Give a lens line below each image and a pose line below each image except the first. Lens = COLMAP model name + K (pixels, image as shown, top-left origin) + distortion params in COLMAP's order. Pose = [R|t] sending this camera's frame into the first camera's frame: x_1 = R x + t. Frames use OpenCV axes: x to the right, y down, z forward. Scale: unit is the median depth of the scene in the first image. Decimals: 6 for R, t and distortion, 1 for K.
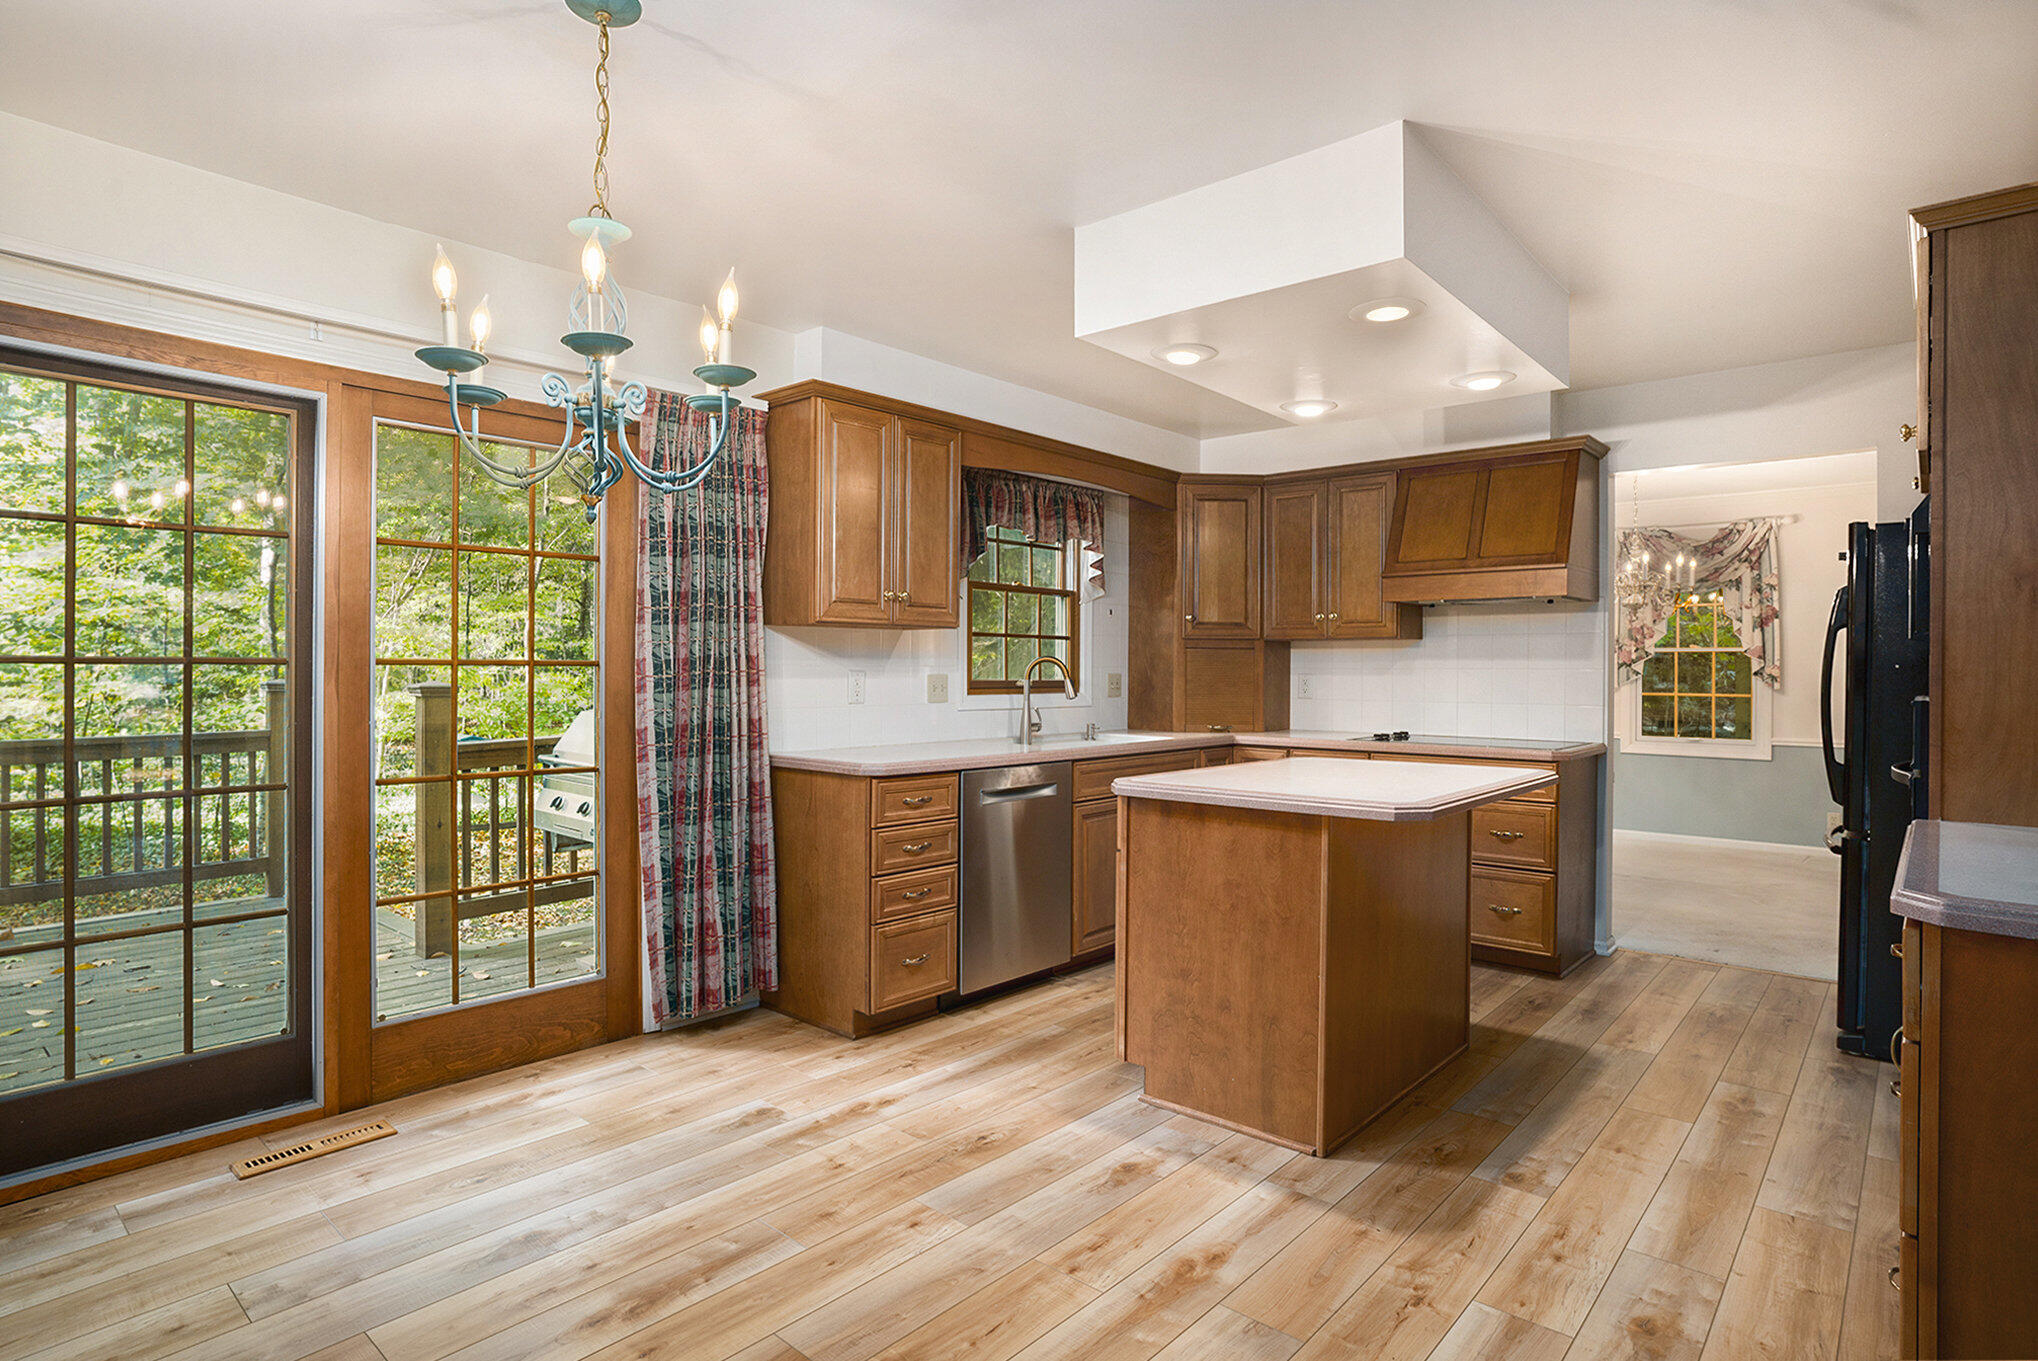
lens RADIAL K [[1086.2, 0, 1008.5], [0, 1086.2, 648.2], [0, 0, 1]] dist [-0.046370, 0.020529]
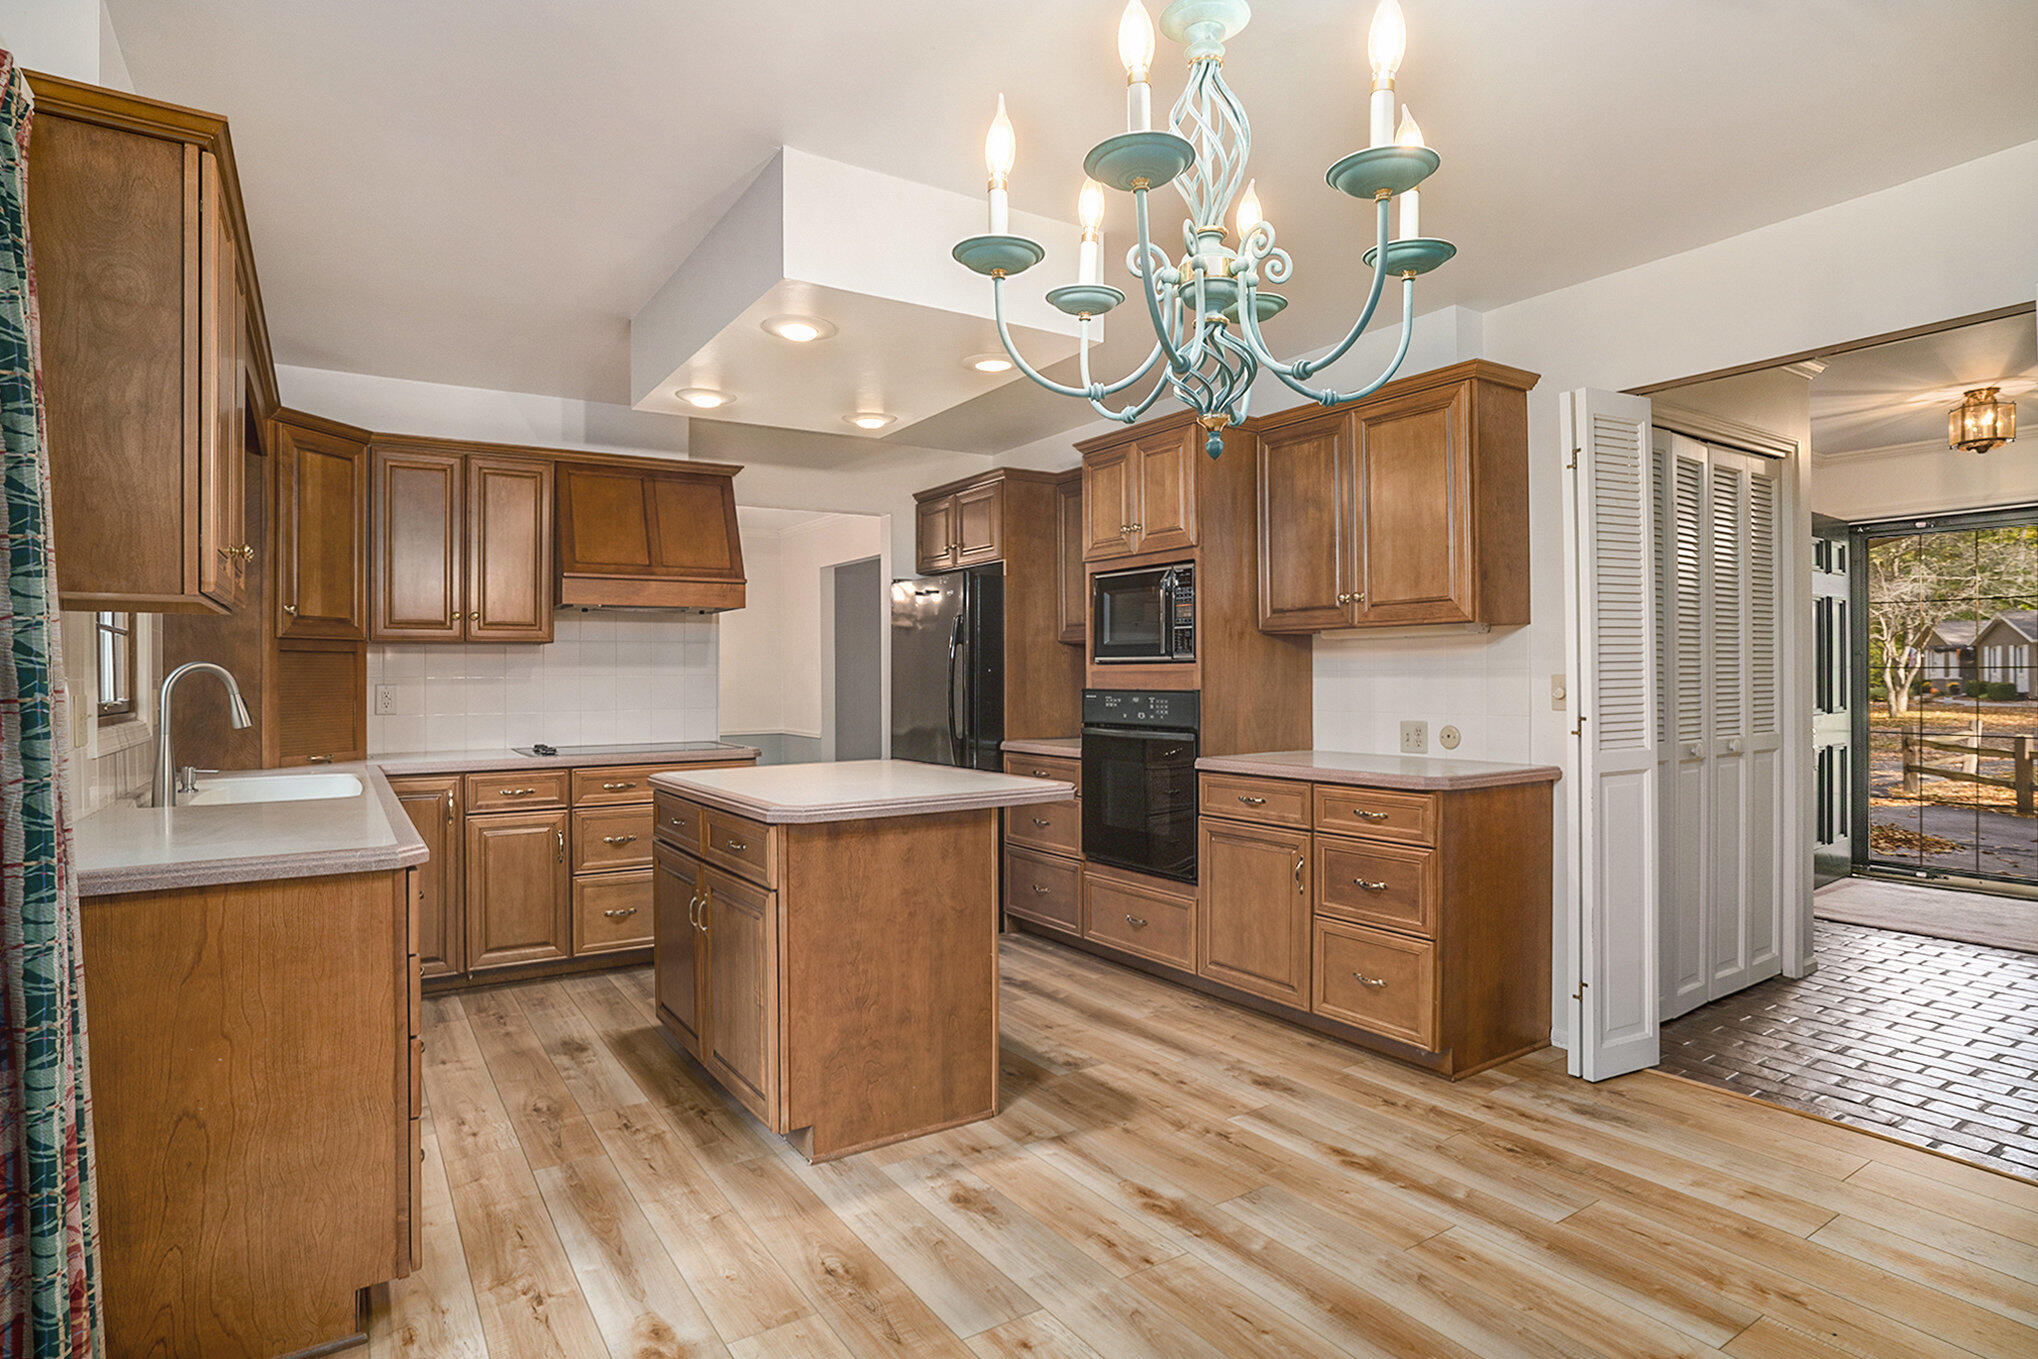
lens RADIAL K [[1086.2, 0, 1016.1], [0, 1086.2, 668.6], [0, 0, 1]] dist [-0.046370, 0.020529]
pose [[0.254150, -0.002479, 0.967162, -0.503684], [-0.010104, 0.999935, 0.005218, 0.004461], [-0.967112, -0.011098, 0.254109, 0.452730]]
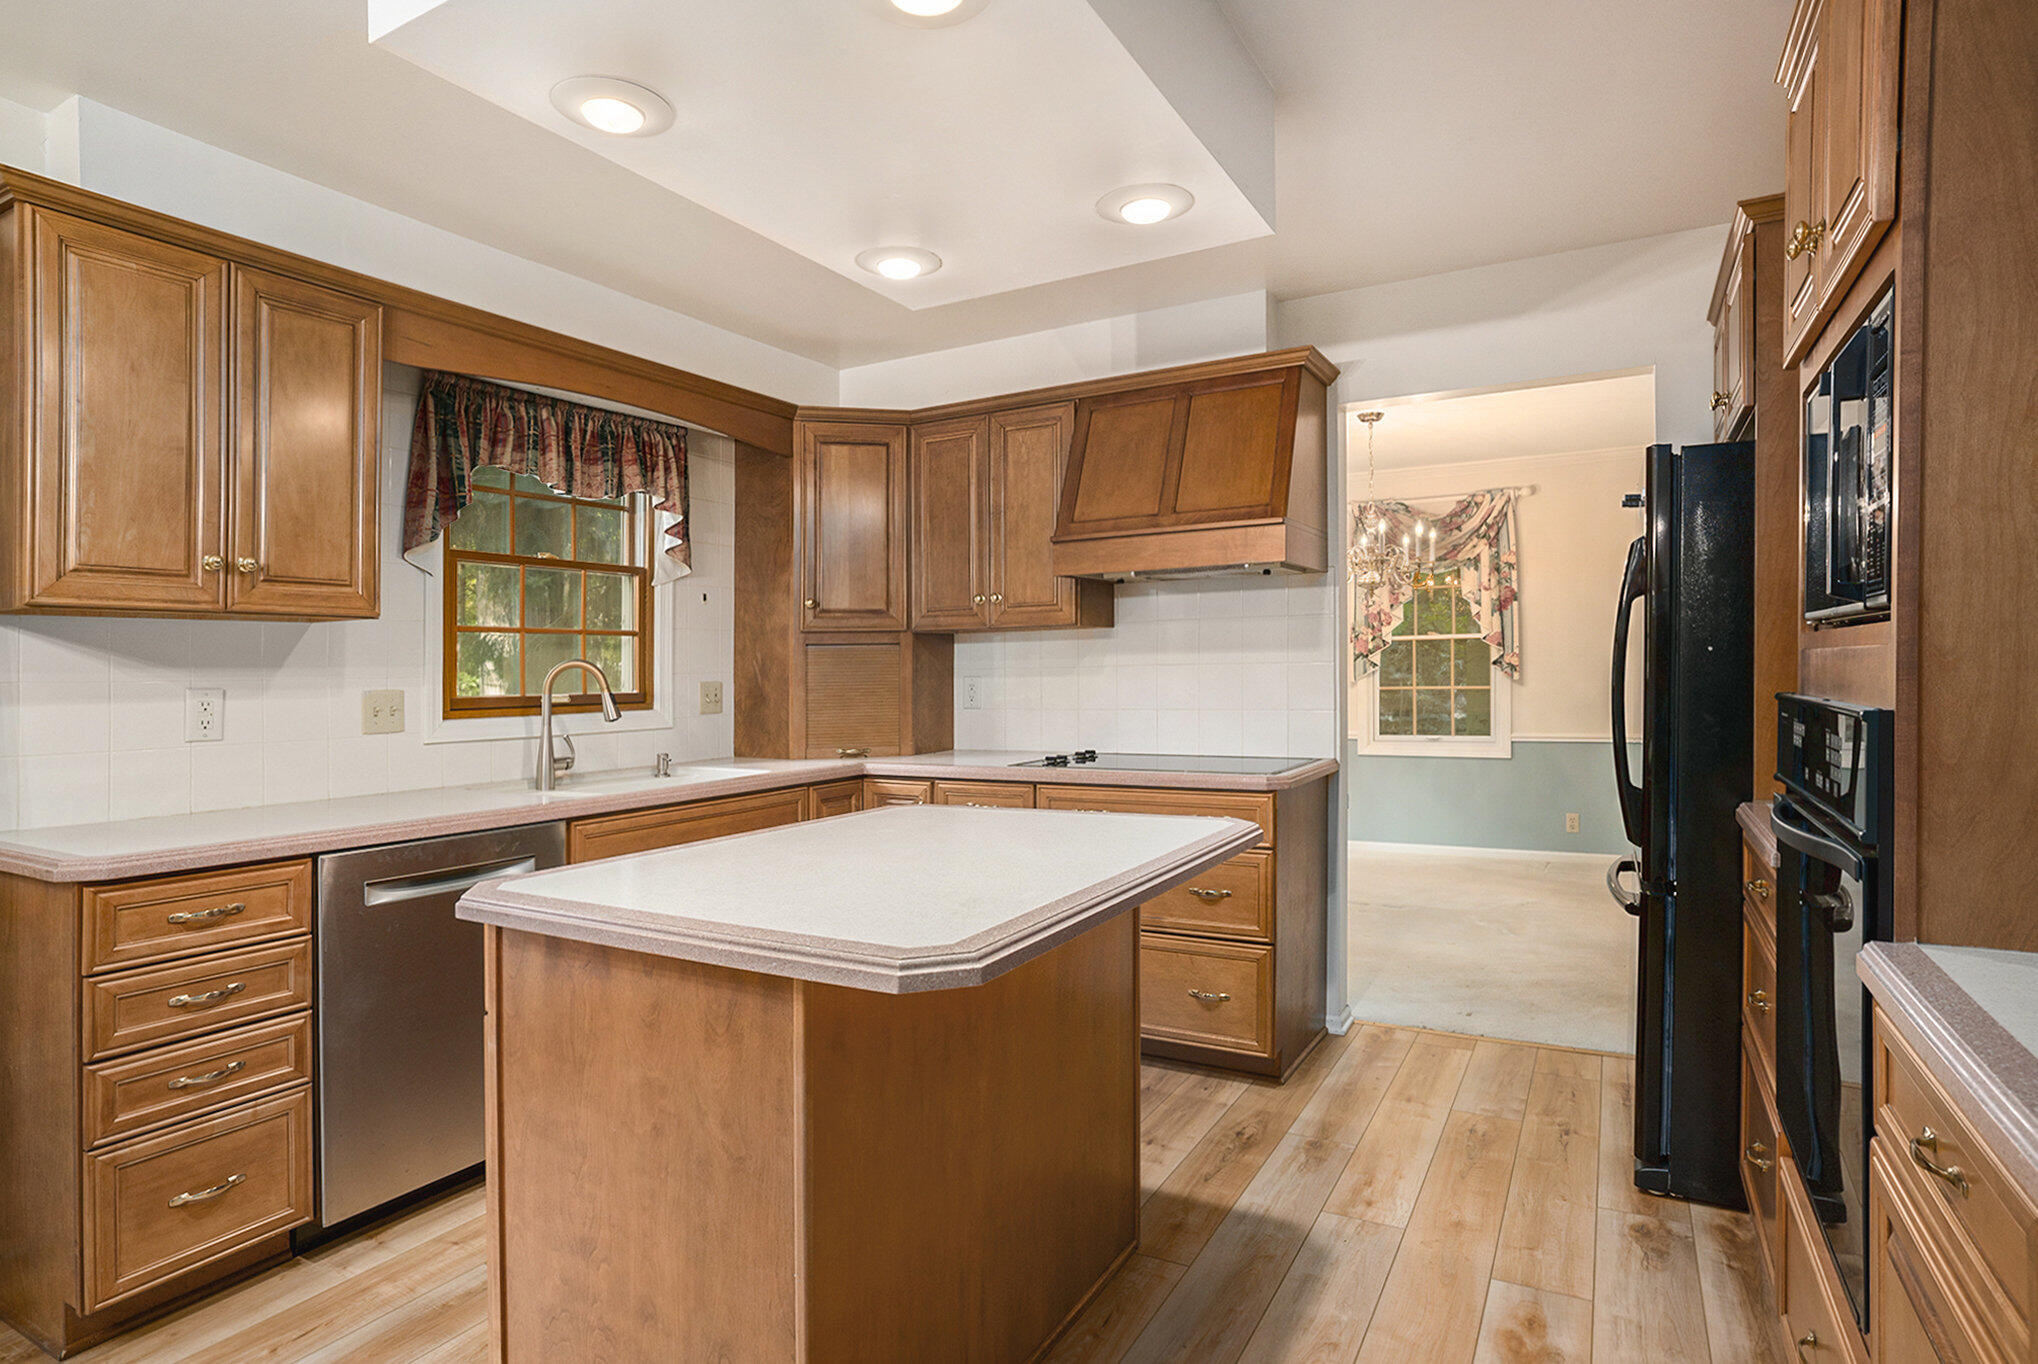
lens RADIAL K [[1086.2, 0, 1011.9], [0, 1086.2, 685.8], [0, 0, 1]] dist [-0.046370, 0.020529]
pose [[0.978399, -0.025847, 0.205102, 0.188720], [0.019098, 0.999211, 0.034819, 0.006660], [-0.205840, -0.030150, 0.978121, 0.320630]]
